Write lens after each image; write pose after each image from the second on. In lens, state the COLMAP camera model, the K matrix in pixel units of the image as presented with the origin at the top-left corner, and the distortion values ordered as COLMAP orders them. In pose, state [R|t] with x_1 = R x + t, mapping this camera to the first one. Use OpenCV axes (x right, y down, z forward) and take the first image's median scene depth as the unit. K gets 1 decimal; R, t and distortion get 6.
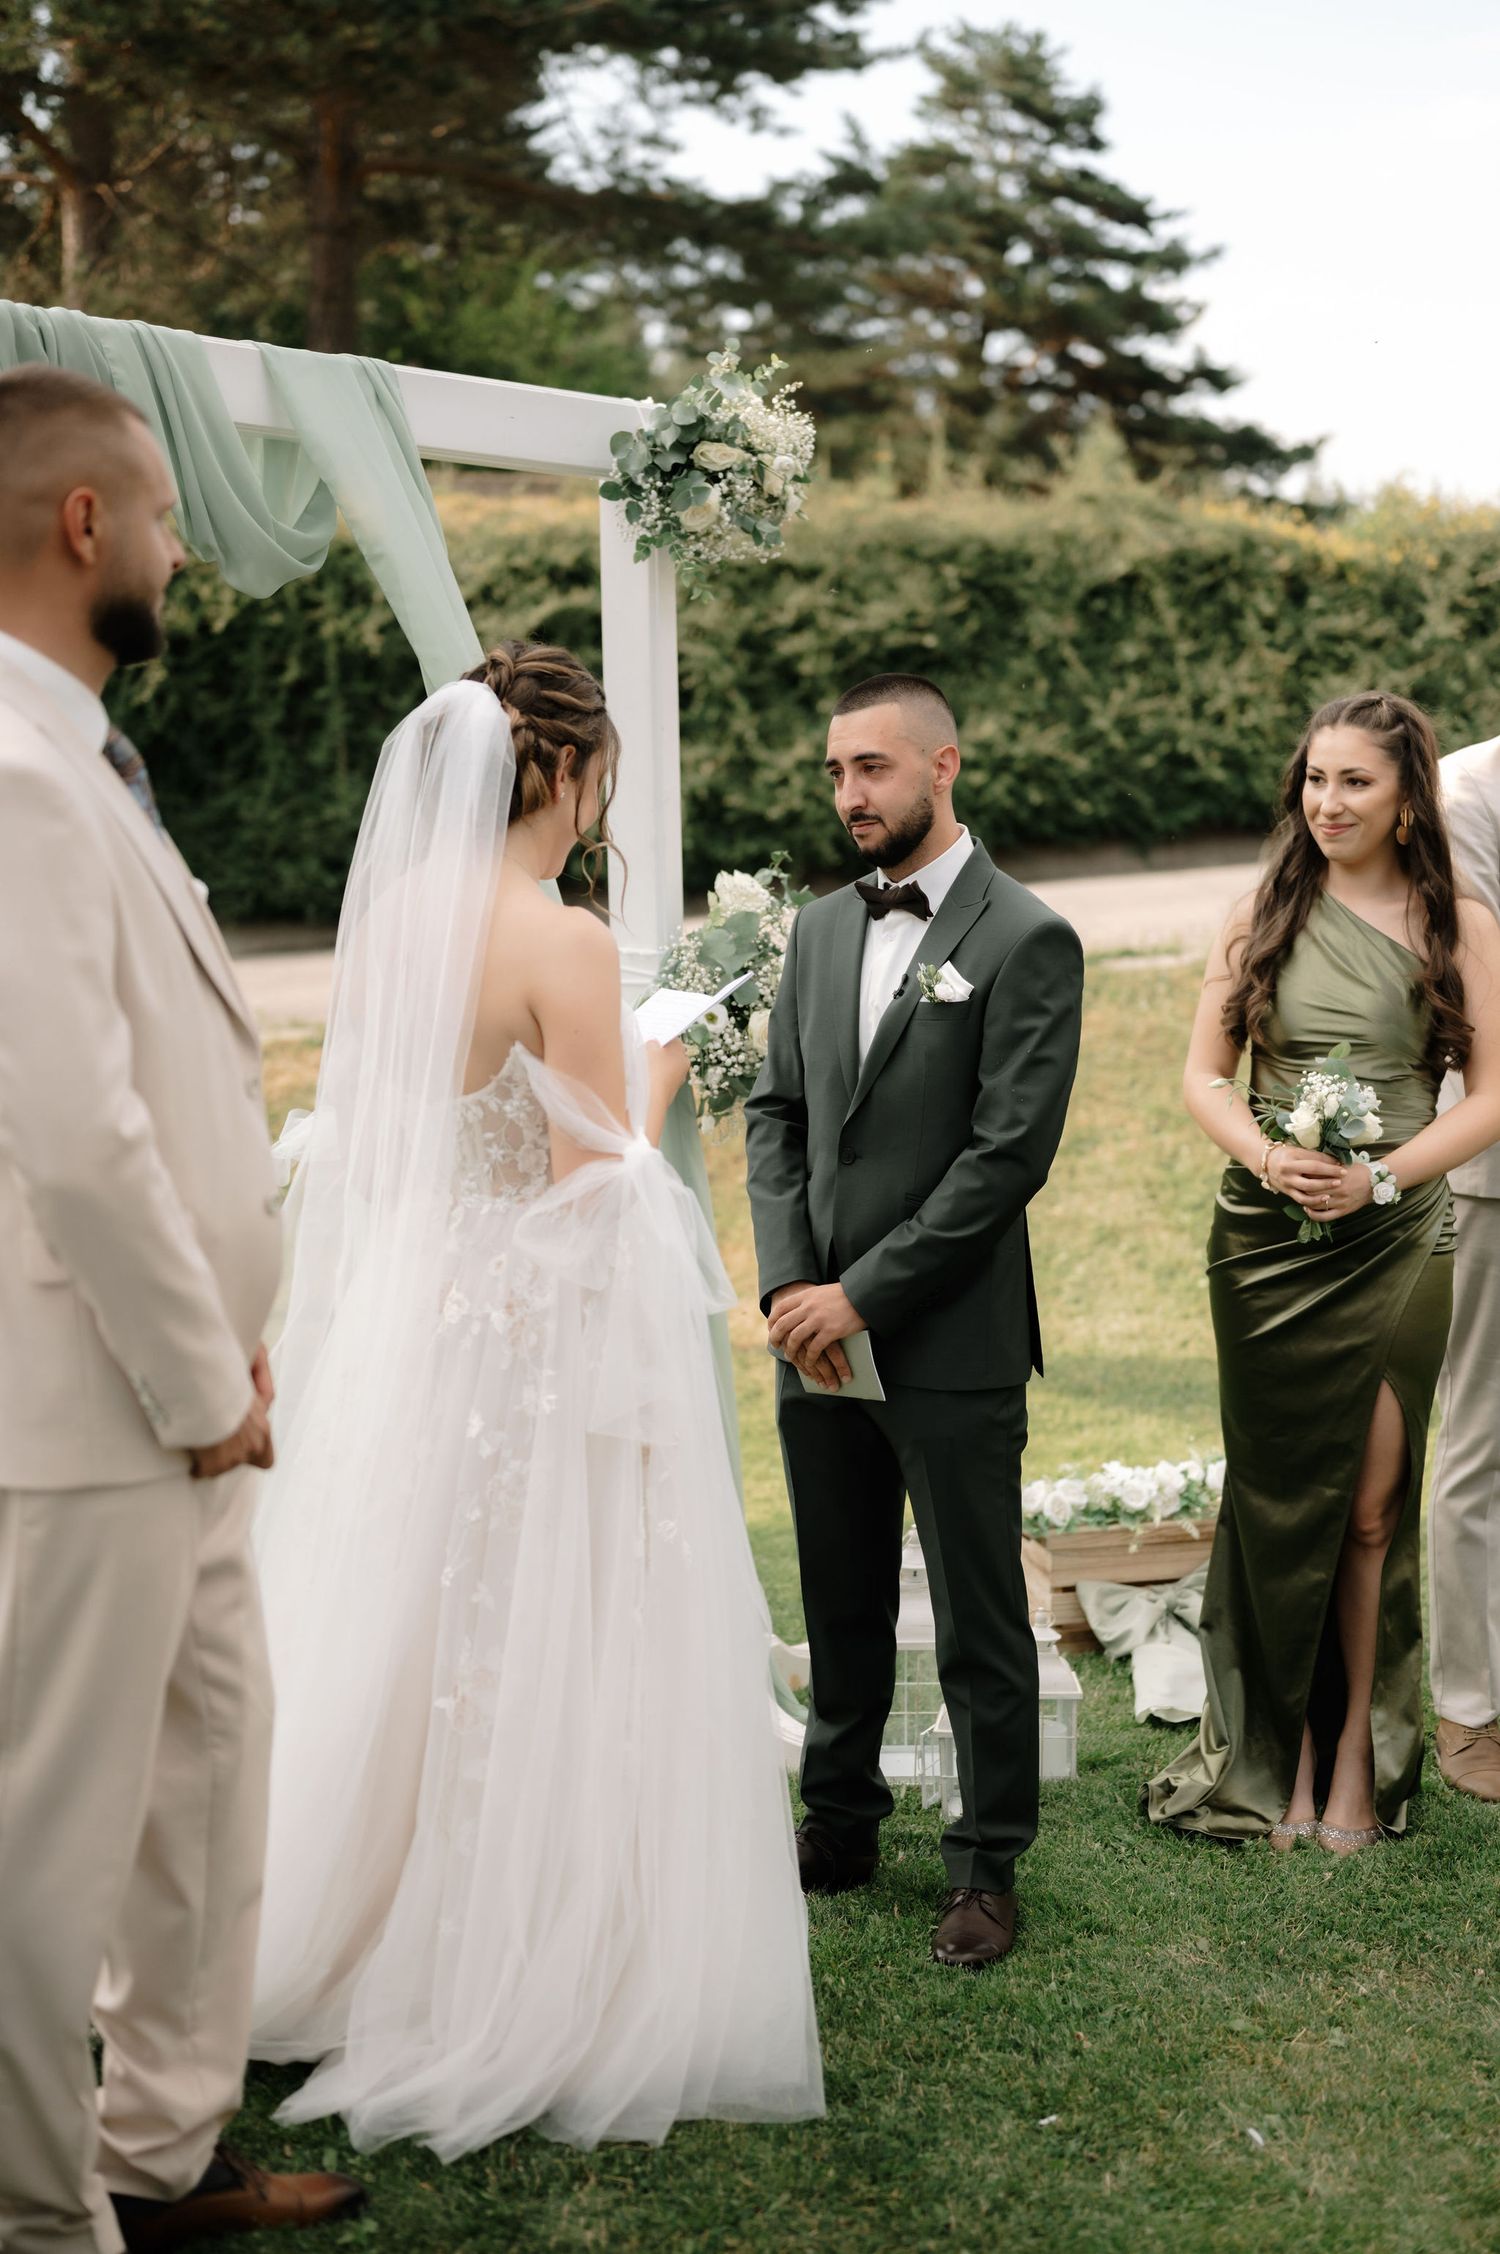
lens RADIAL K [[3358.8, 0, 755.5], [0, 3358.8, 1254.2], [0, 0, 1]] dist [-0.015027, 0.037420]
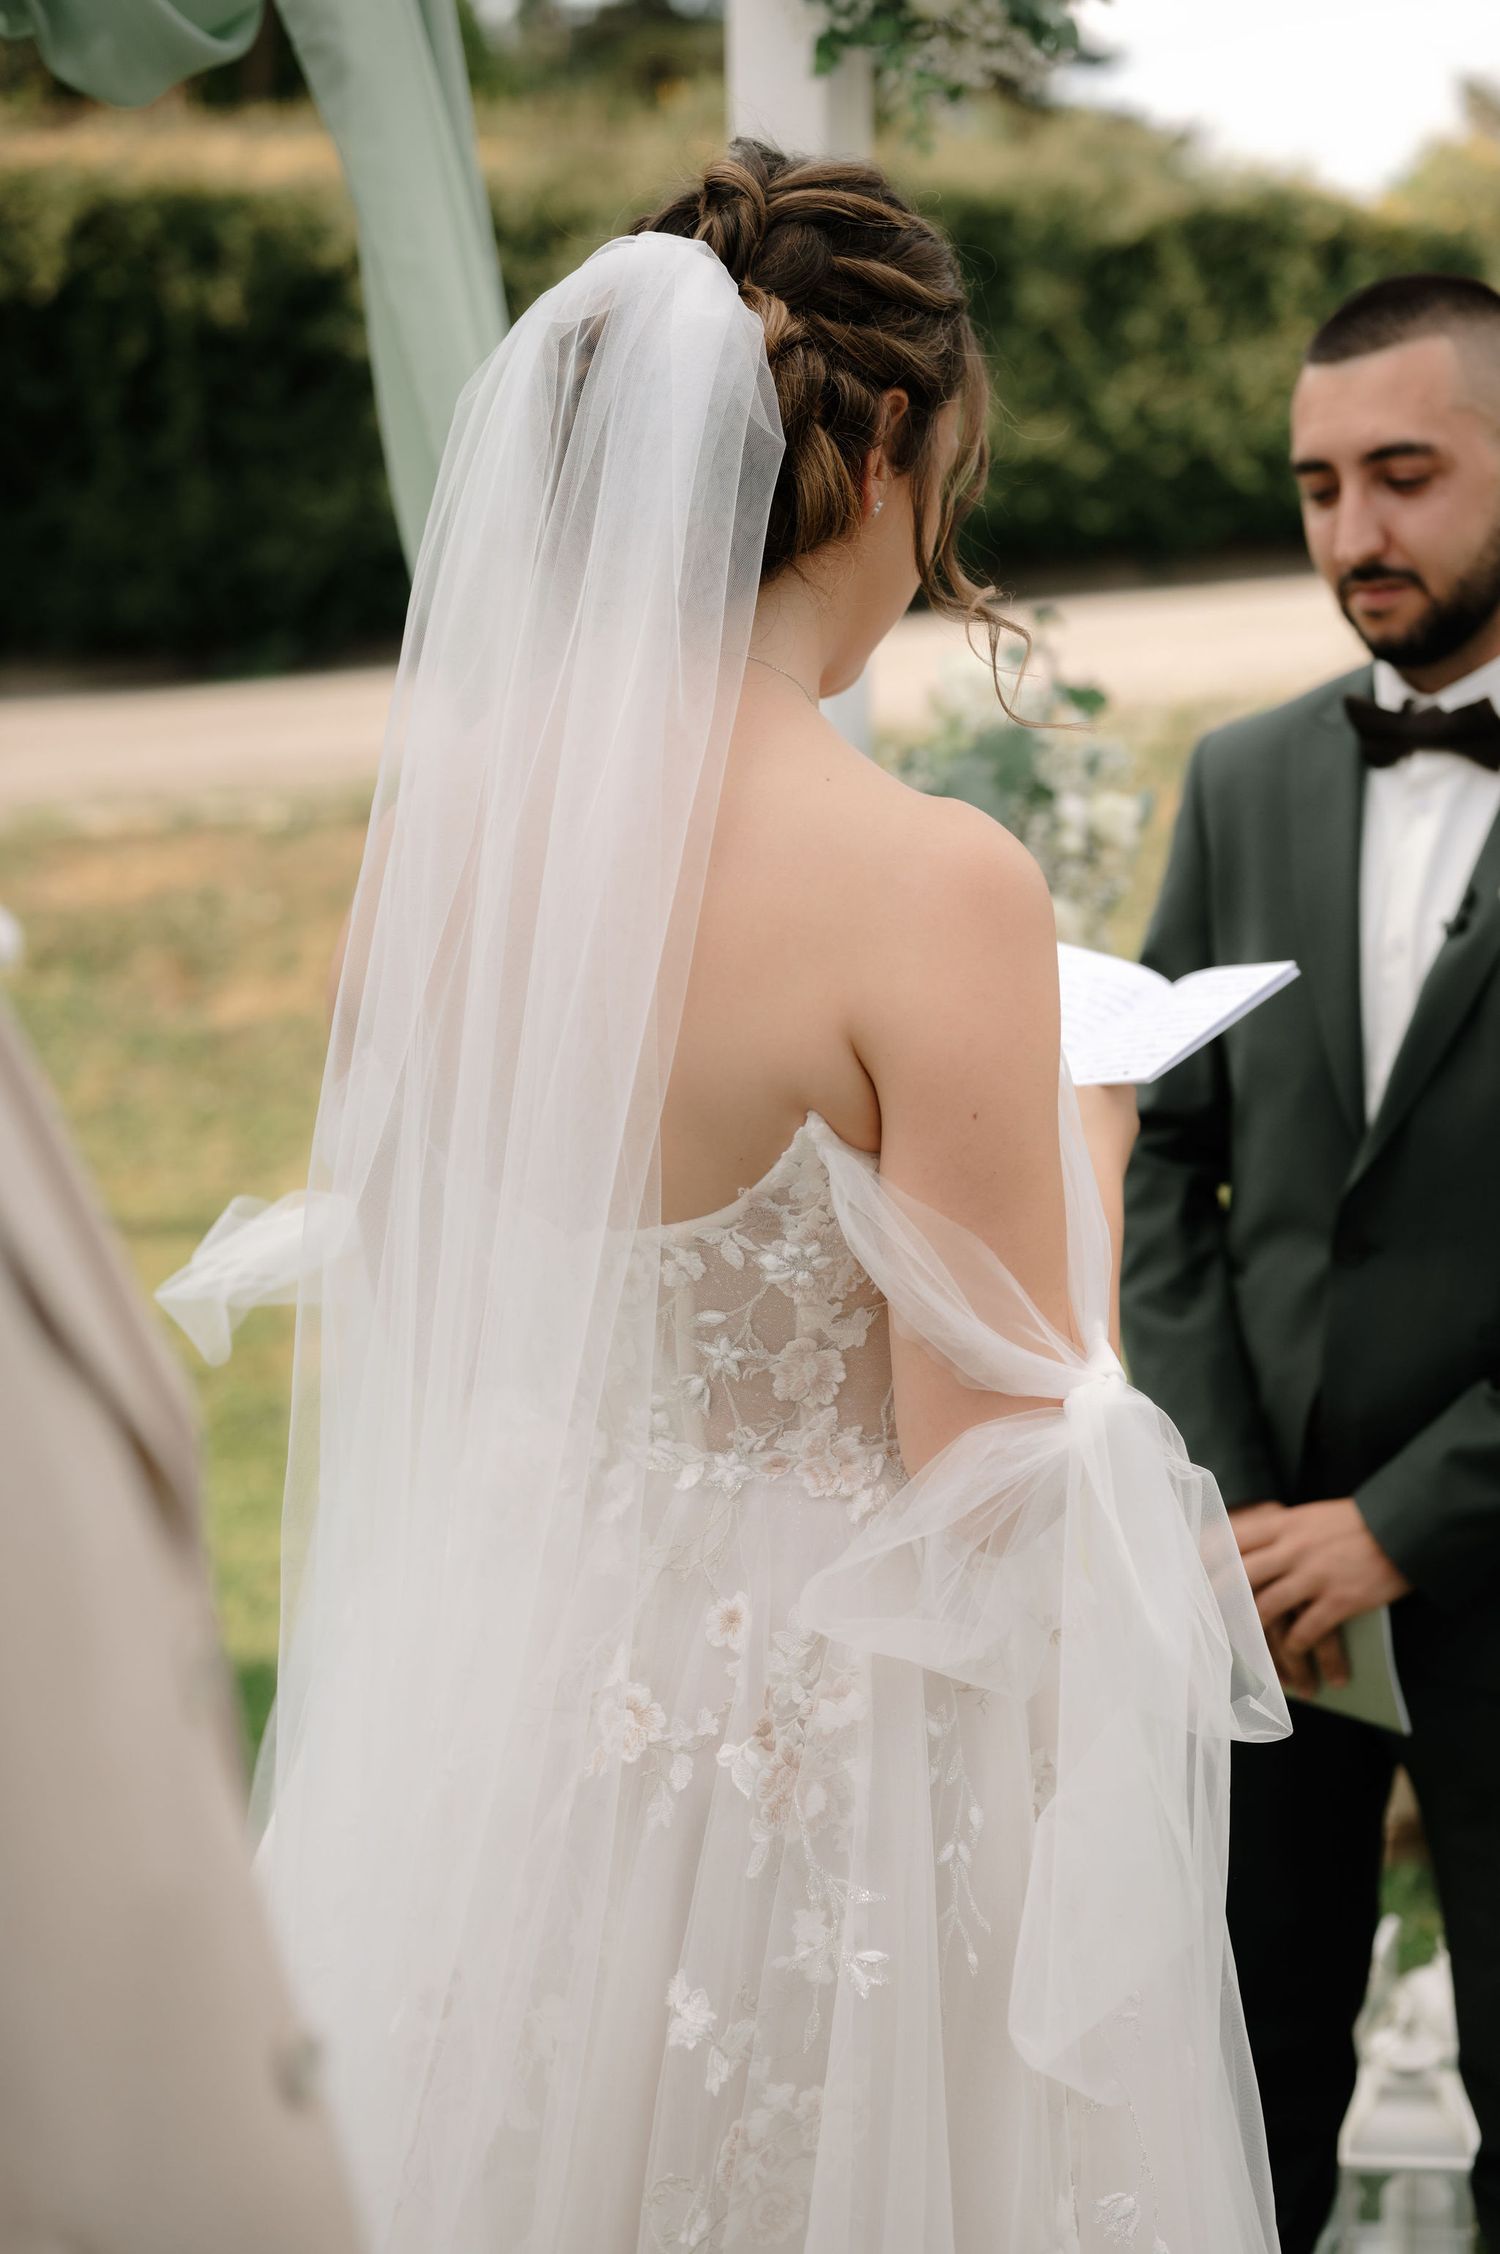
lens RADIAL K [[3317.9, 0, 750.0], [0, 3317.9, 1127.0], [0, 0, 1]] dist [-0.001195, 0.002703]
pose [[0.998834, -0.010105, 0.047209, -0.073916], [0.007628, 0.998599, 0.052360, -0.065177], [-0.047672, -0.051939, 0.997512, 0.457960]]
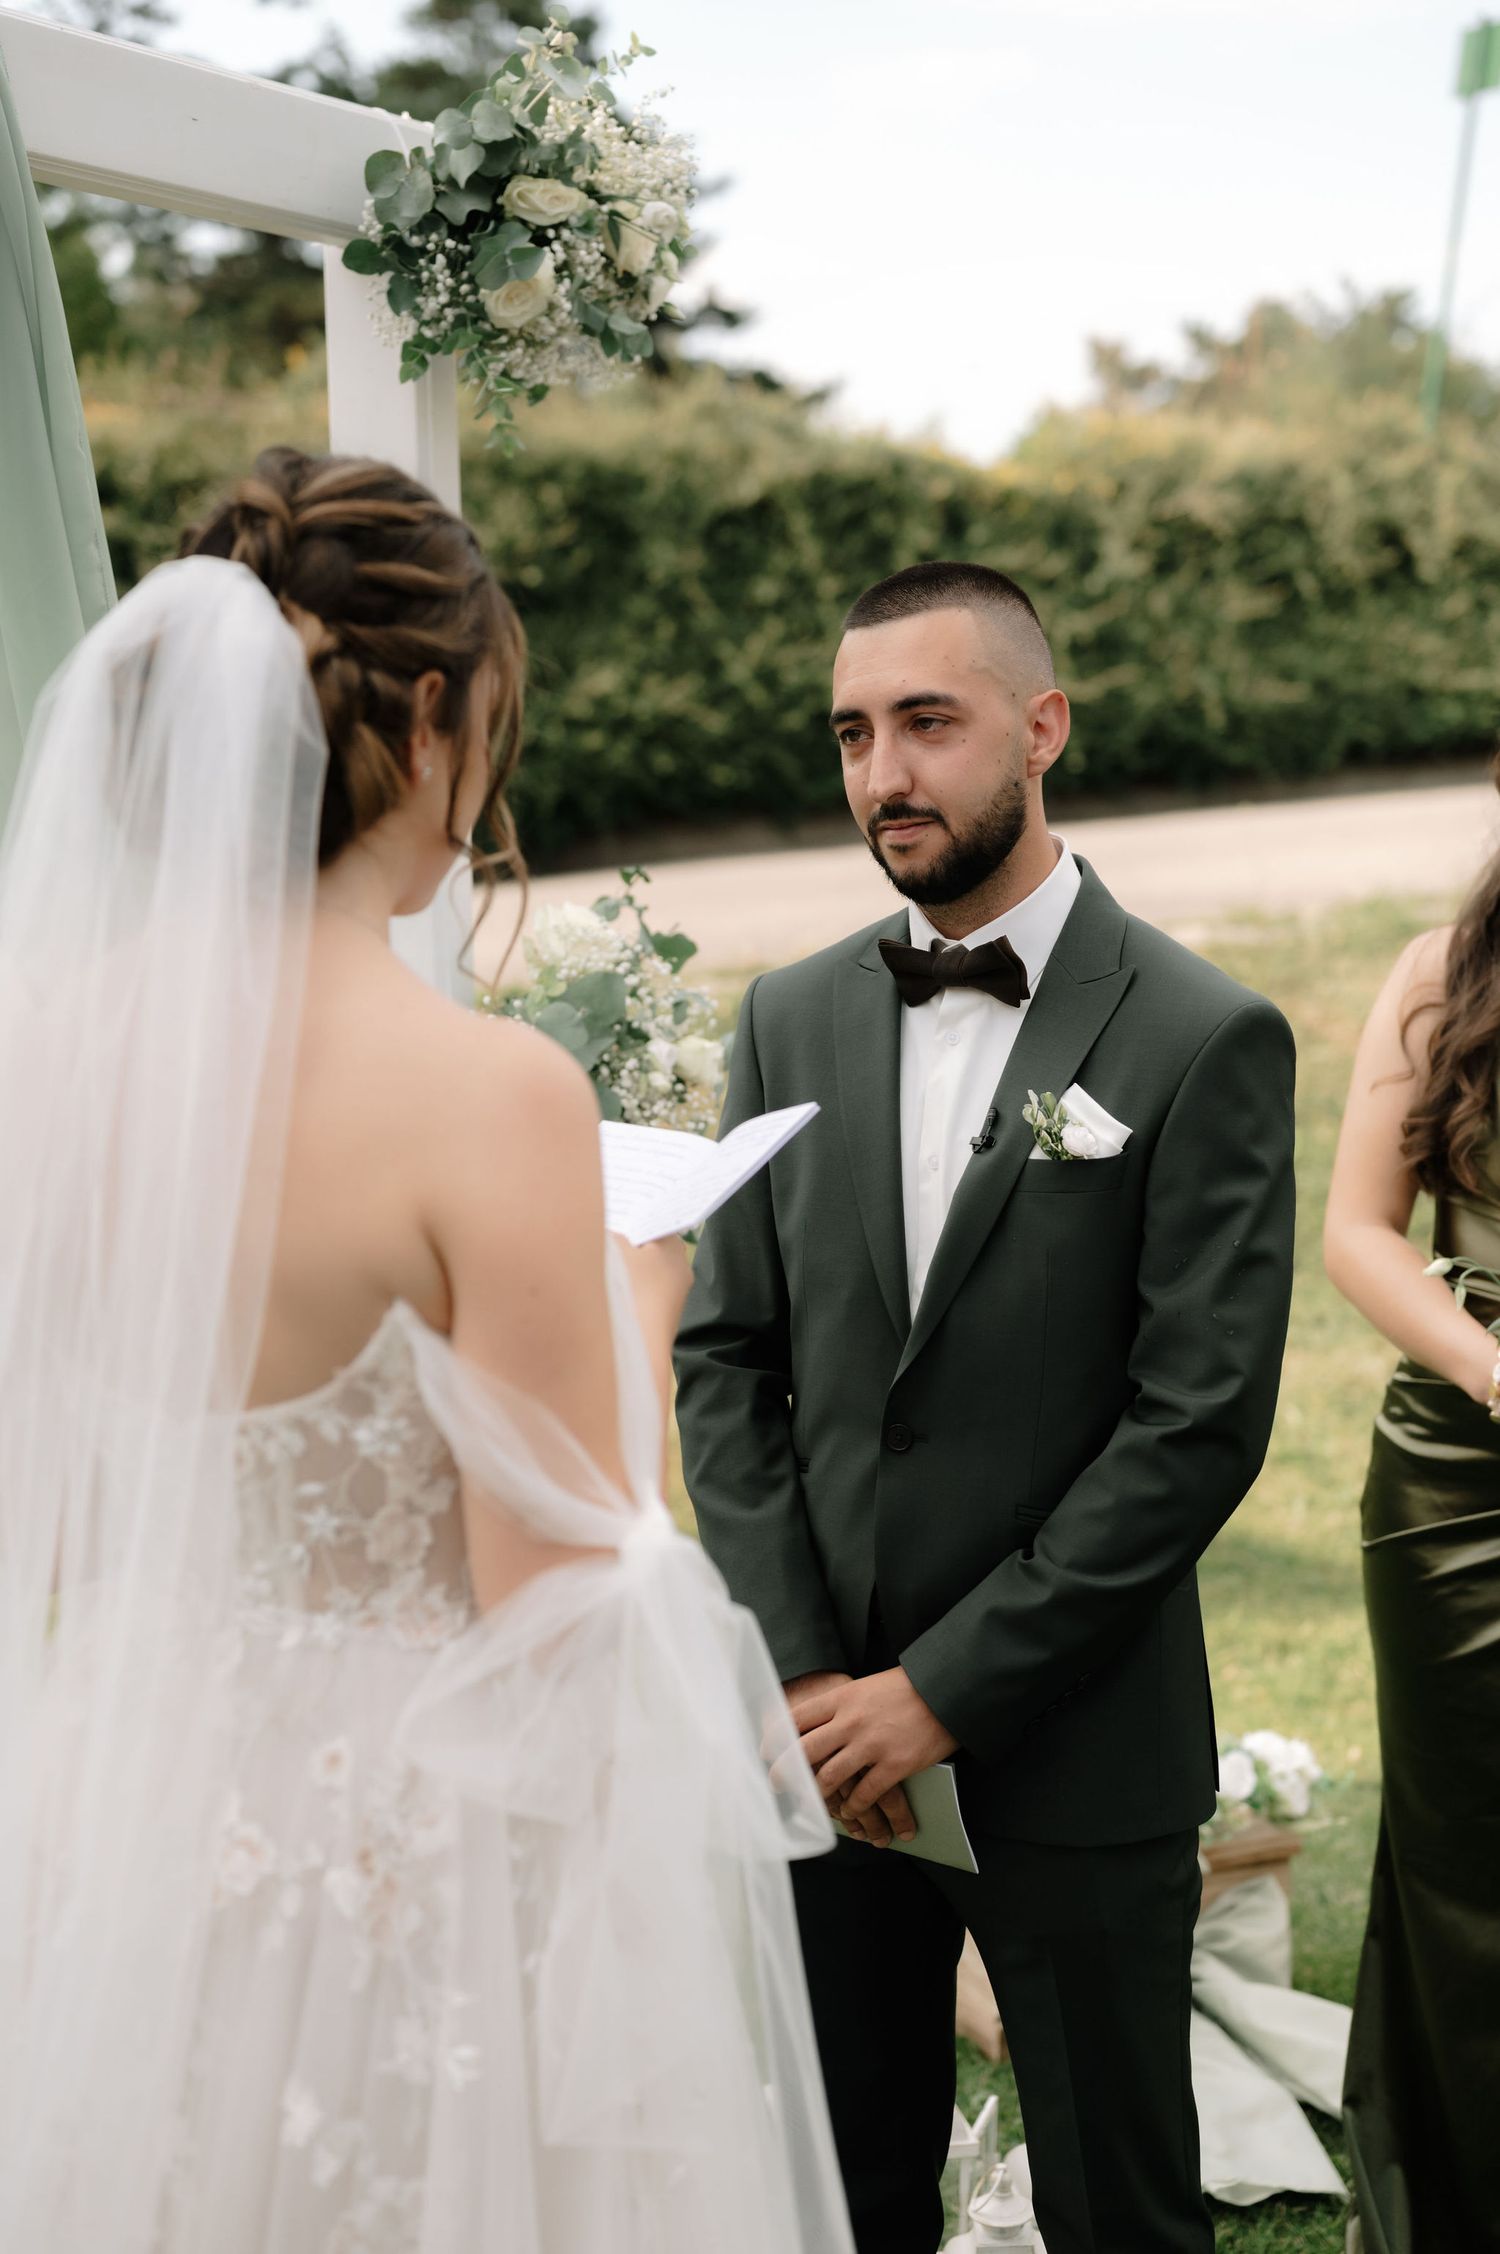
lens RADIAL K [[3358.8, 0, 755.5], [0, 3358.8, 1254.2], [0, 0, 1]] dist [-0.015027, 0.037420]
pose [[0.987263, -0.022883, 0.157445, -0.071910], [0.021013, 0.999688, 0.013527, -0.059281], [-0.157705, -0.010046, 0.987435, 0.407781]]
